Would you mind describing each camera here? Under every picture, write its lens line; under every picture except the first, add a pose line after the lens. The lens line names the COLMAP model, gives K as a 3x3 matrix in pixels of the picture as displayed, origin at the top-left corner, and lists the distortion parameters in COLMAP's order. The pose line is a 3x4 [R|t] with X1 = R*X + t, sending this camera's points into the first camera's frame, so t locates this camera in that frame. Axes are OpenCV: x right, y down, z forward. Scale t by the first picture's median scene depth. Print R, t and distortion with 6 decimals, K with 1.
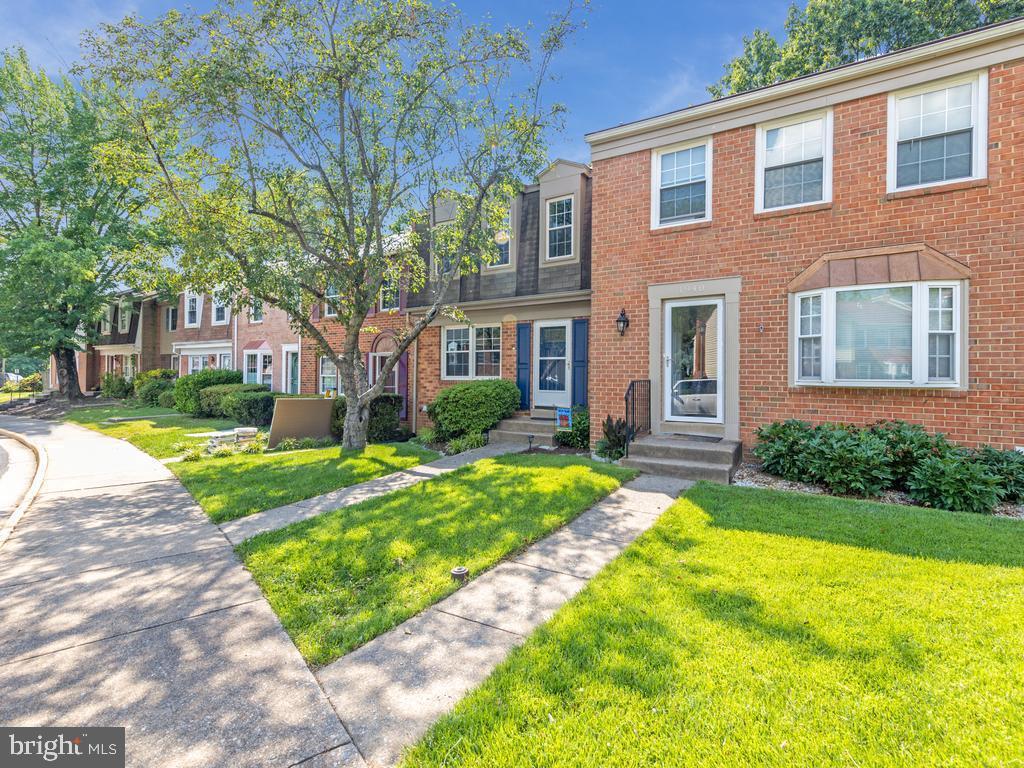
lens RADIAL K [[431.4, 0, 513.9], [0, 431.4, 382.4], [0, 0, 1]] dist [0.003575, 0.000038]
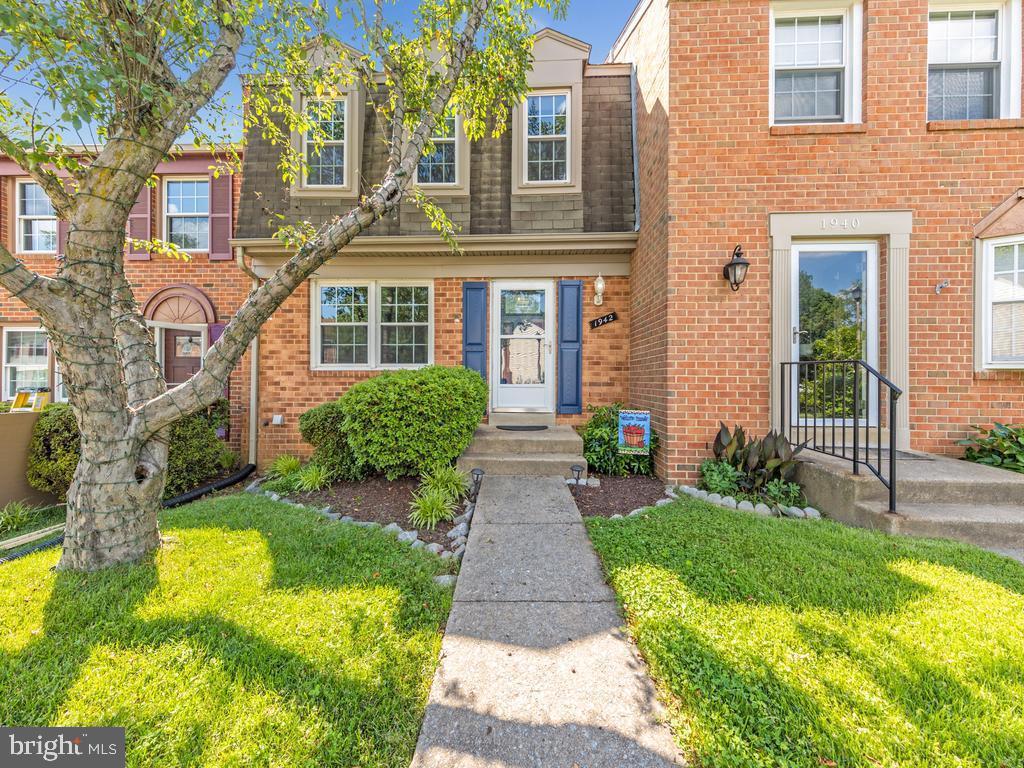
lens RADIAL K [[362.3, 0, 510.4], [0, 362.3, 378.7], [0, 0, 1]] dist [0.007604, -0.001057]
pose [[0.878120, -0.006529, 0.478397, -0.260324], [0.008168, 0.999966, -0.001346, 0.013349], [-0.478371, 0.005090, 0.878143, 0.671036]]
